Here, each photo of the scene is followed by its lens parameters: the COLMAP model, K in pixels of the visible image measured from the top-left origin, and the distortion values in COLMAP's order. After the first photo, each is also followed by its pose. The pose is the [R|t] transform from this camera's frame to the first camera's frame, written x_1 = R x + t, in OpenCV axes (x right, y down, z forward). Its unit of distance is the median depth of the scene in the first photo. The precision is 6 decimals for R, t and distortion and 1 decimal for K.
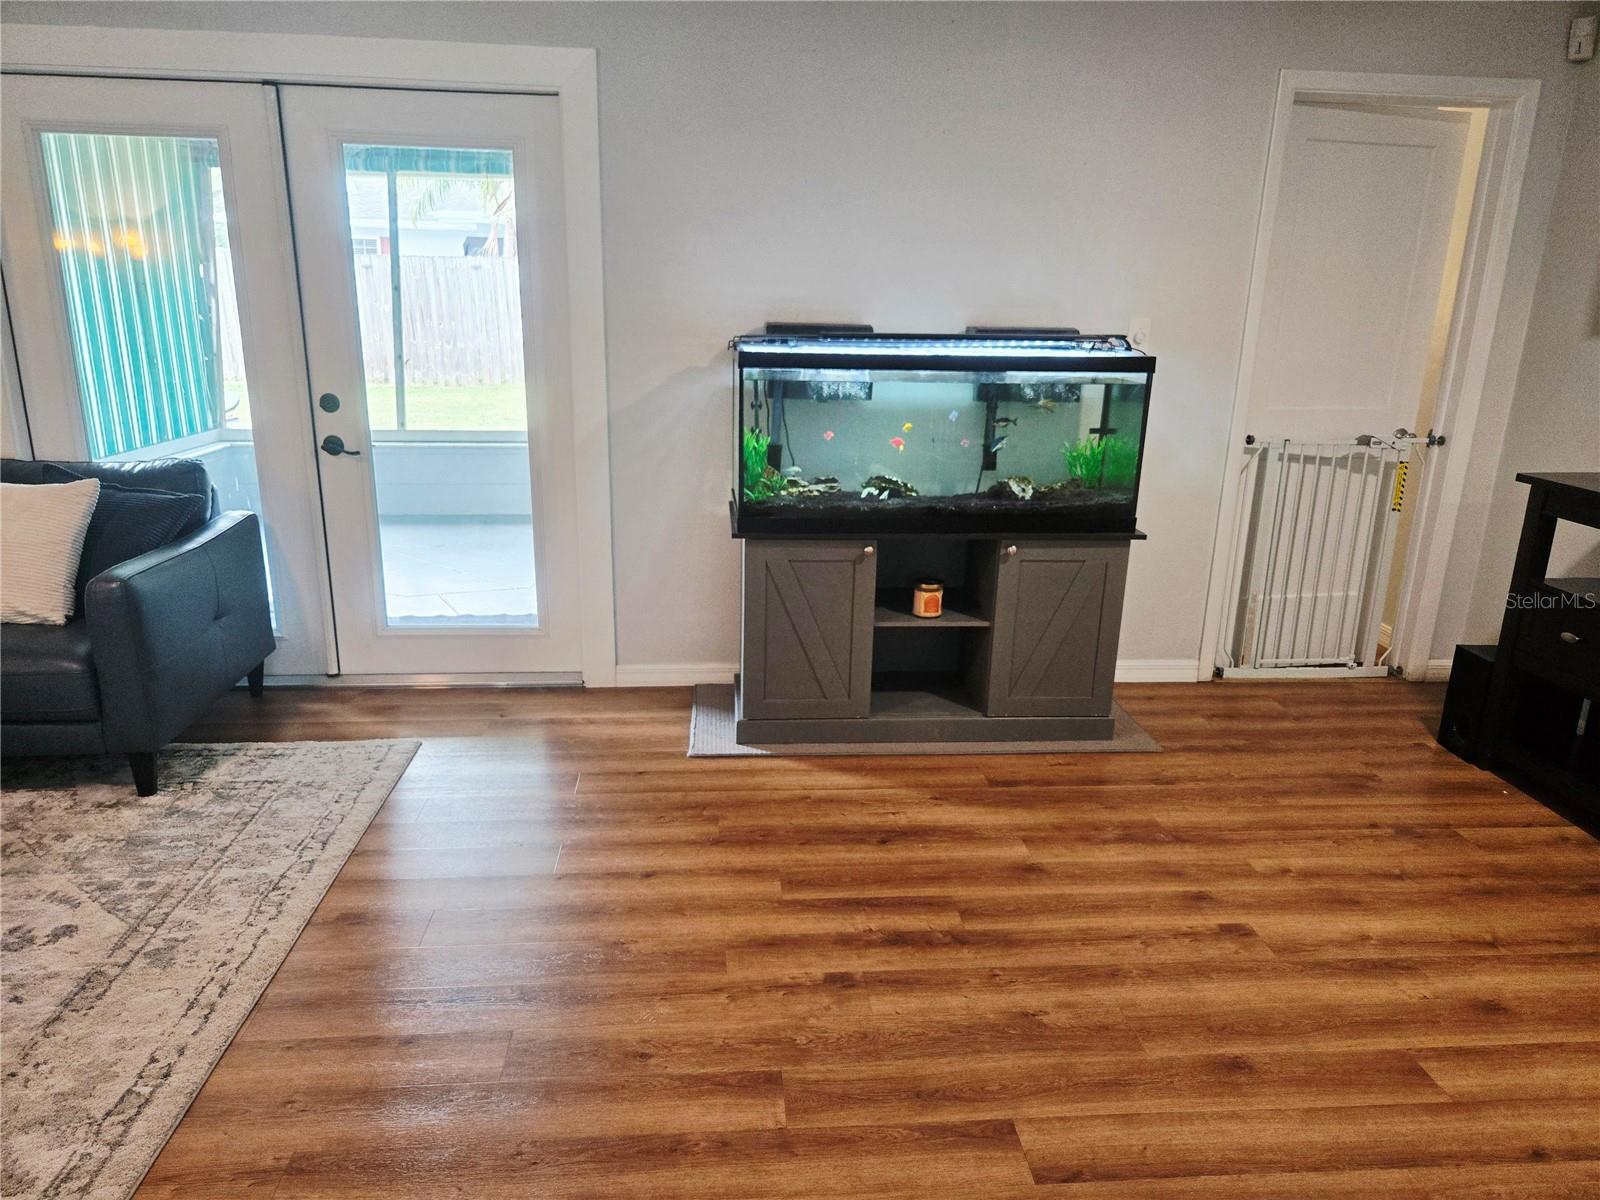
lens RADIAL K [[1082.7, 0, 801.7], [0, 1082.7, 605.5], [0, 0, 1]] dist [0.055525, -0.047643]
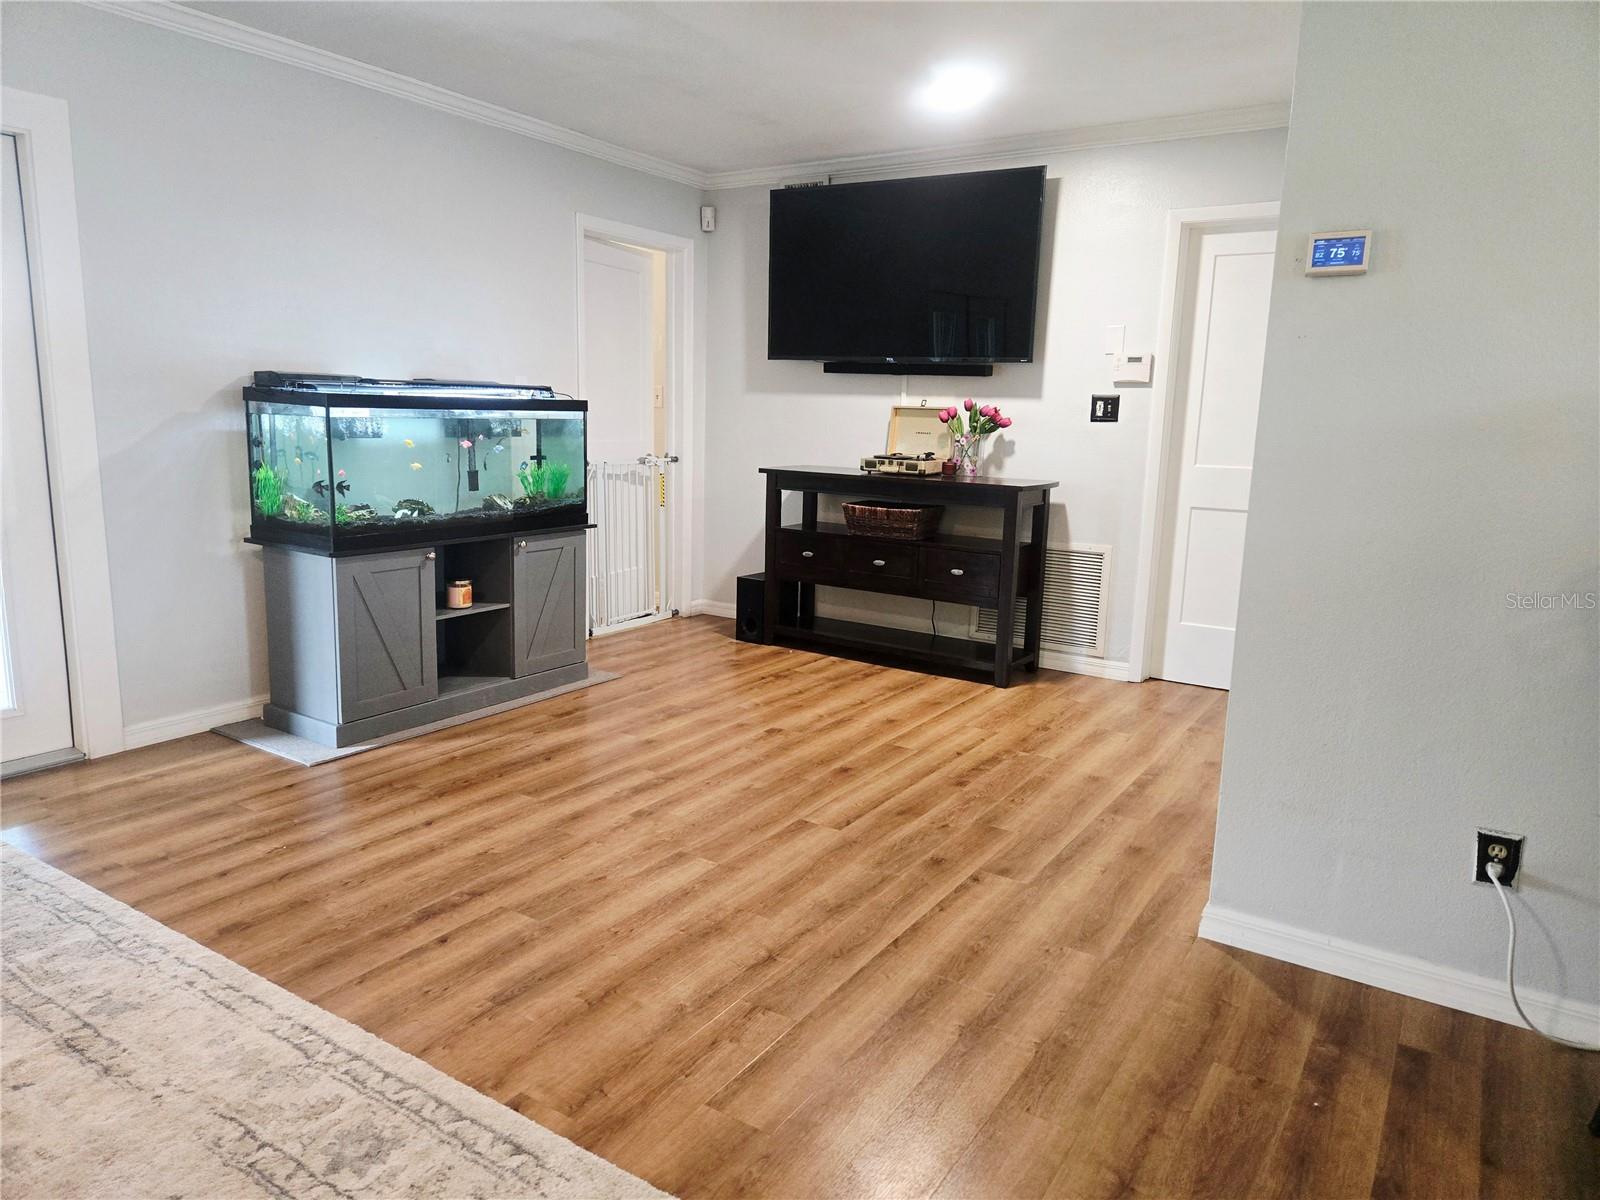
lens RADIAL K [[1073.4, 0, 791.5], [0, 1073.4, 595.7], [0, 0, 1]] dist [0.057383, -0.047659]
pose [[0.613192, -0.144041, 0.776690, -0.697963], [0.203552, 0.978843, 0.020829, 0.053807], [-0.763258, 0.145325, 0.629538, -0.074809]]
